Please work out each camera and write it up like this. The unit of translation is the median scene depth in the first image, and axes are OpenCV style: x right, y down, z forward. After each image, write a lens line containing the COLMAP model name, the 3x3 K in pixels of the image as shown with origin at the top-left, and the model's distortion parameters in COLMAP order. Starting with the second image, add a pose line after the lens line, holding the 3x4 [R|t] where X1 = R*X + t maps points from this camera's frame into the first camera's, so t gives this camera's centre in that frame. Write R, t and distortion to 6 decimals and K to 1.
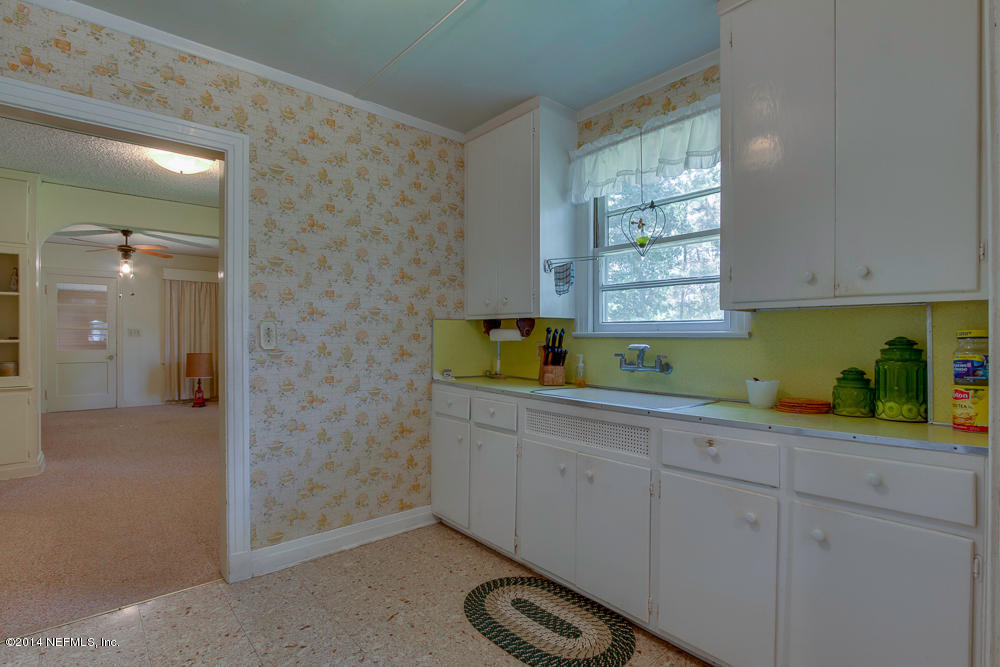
lens RADIAL K [[506.9, 0, 498.6], [0, 506.9, 337.7], [0, 0, 1]] dist [-0.024645, 0.000250]
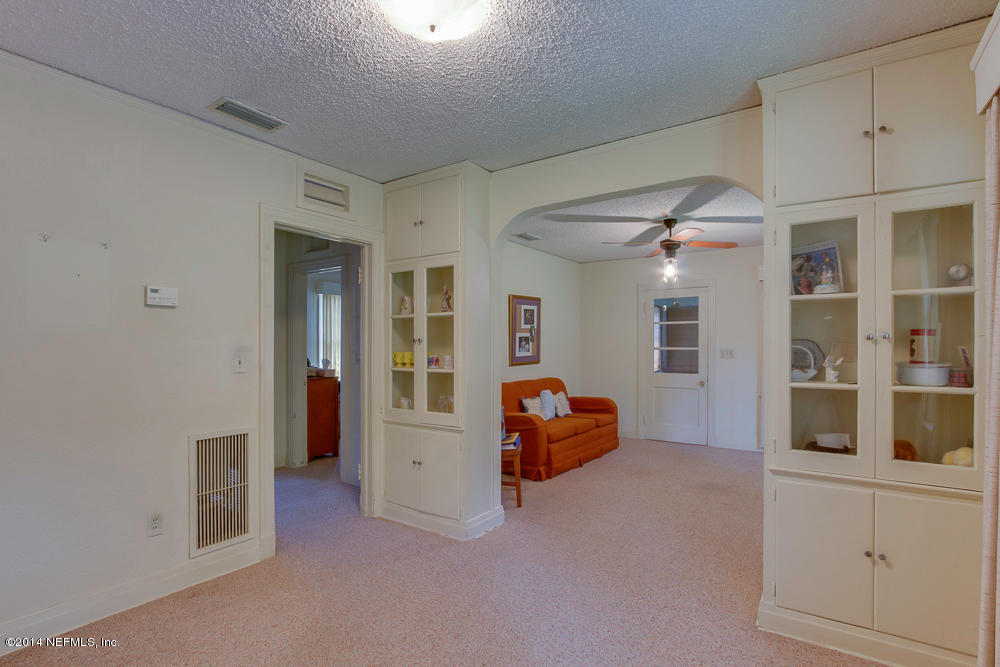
lens RADIAL K [[506.9, 0, 498.6], [0, 506.9, 337.7], [0, 0, 1]] dist [-0.024645, 0.000250]
pose [[0.290048, -0.016848, -0.956864, -0.092389], [-0.007301, 0.999777, -0.019817, -0.020248], [0.956984, 0.012734, 0.289860, 0.531492]]
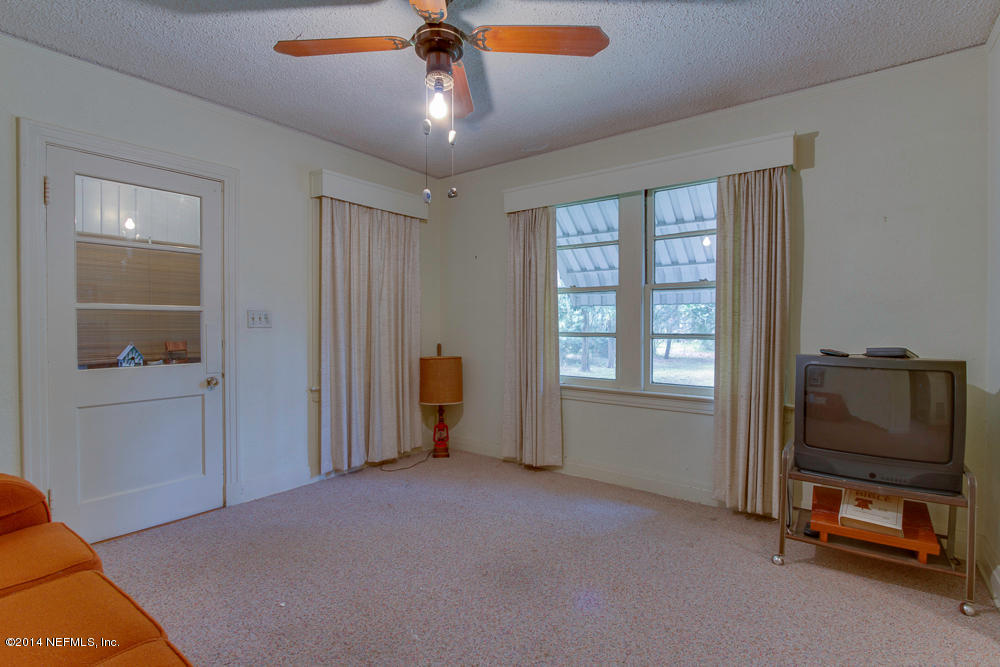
lens RADIAL K [[506.9, 0, 498.6], [0, 506.9, 337.7], [0, 0, 1]] dist [-0.024645, 0.000250]
pose [[0.977172, -0.005445, 0.212379, -0.777211], [0.001804, 0.999848, 0.017334, -0.001470], [-0.212441, -0.016555, 0.977034, 0.689127]]
